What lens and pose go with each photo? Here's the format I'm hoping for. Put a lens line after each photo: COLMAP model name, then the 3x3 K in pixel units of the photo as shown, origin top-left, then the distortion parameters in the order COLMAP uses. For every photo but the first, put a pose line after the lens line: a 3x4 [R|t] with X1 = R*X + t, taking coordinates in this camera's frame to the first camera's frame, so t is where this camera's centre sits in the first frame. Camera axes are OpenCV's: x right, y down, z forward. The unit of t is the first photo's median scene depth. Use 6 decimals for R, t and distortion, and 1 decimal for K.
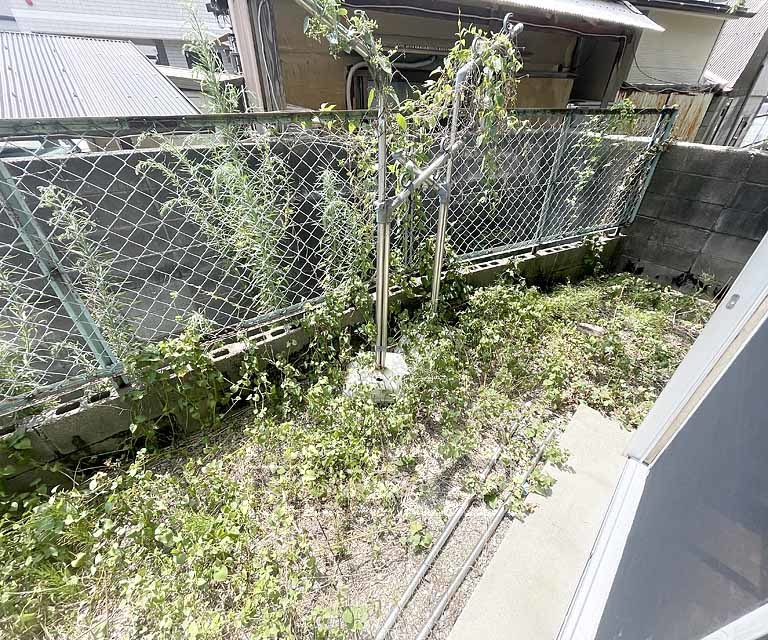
lens RADIAL K [[346.0, 0, 388.0], [0, 346.0, 320.2], [0, 0, 1]] dist [-0.010129, 0.000651]
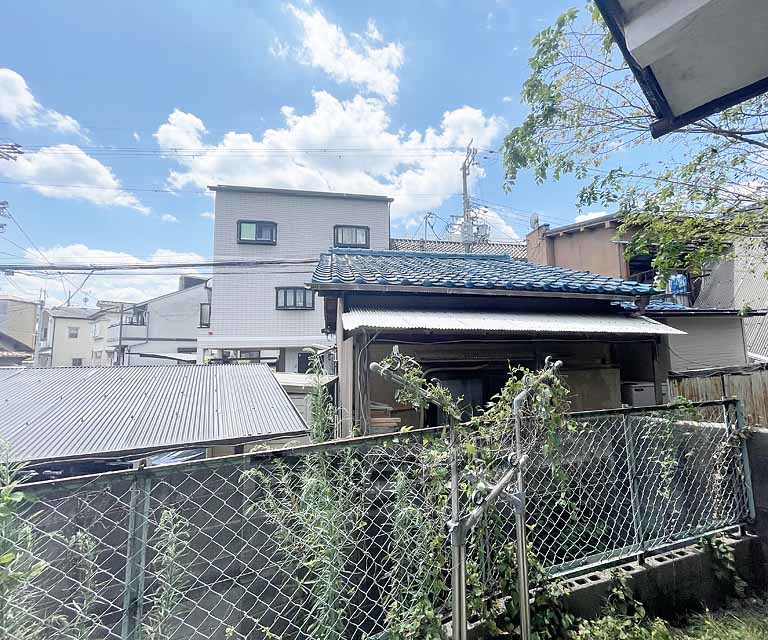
lens RADIAL K [[341.9, 0, 398.3], [0, 341.9, 317.4], [0, 0, 1]] dist [-0.002836, -0.000636]
pose [[0.987995, -0.041771, -0.148735, -0.005914], [-0.067811, 0.747793, -0.660460, -0.072948], [0.138811, 0.662616, 0.735983, -0.082800]]
